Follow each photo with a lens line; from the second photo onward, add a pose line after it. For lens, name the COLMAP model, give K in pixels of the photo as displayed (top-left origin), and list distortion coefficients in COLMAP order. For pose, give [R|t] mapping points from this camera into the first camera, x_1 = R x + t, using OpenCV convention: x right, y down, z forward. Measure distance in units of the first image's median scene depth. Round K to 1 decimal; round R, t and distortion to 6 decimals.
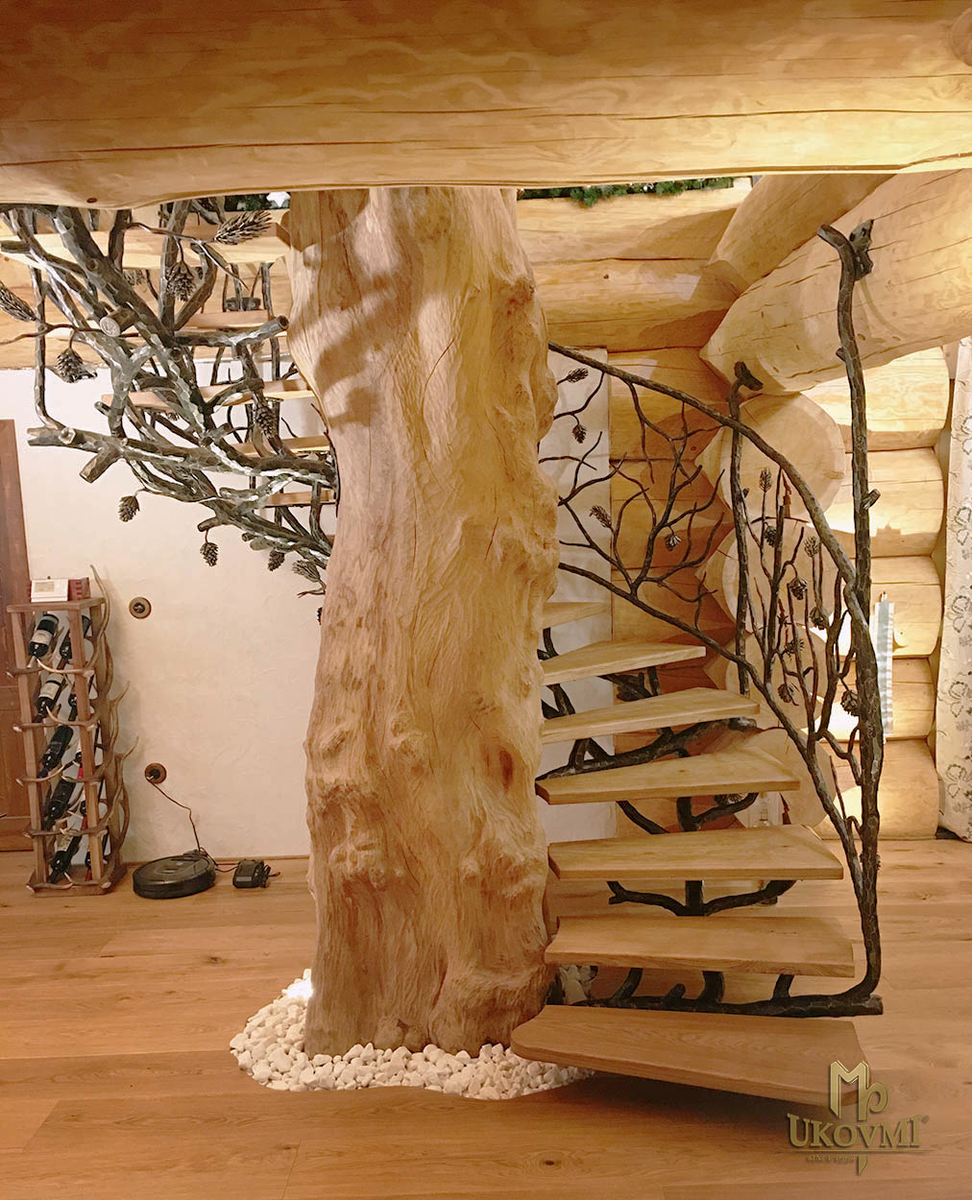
lens RADIAL K [[1100.8, 0, 483.3], [0, 1100.8, 638.8], [0, 0, 1]] dist [0.049431, -0.005055]
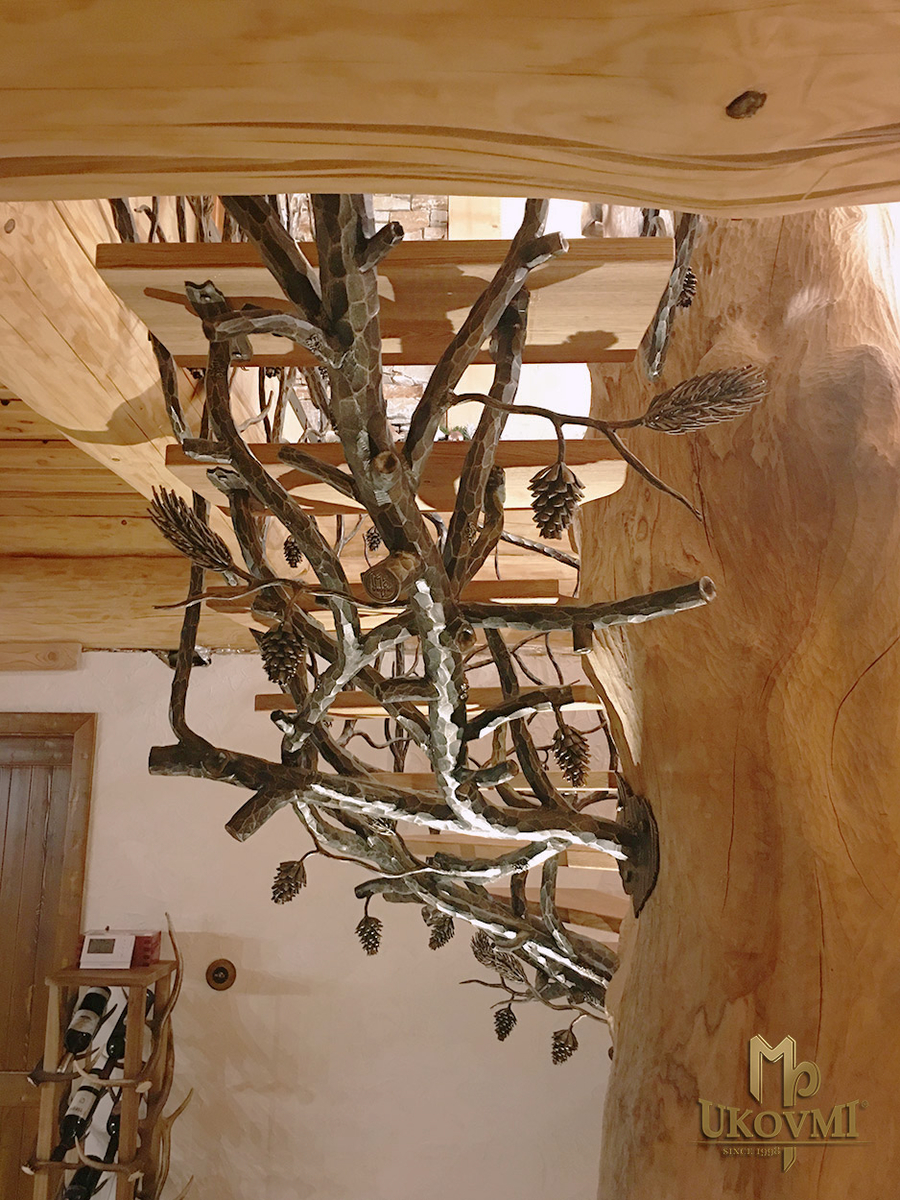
lens RADIAL K [[1012.2, 0, 456.2], [0, 1012.2, 596.7], [0, 0, 1]] dist [0.054175, -0.041310]
pose [[0.998320, 0.049801, -0.029620, -0.230481], [-0.056450, 0.951220, -0.303305, -0.107234], [0.013070, 0.304468, 0.952433, 0.446217]]
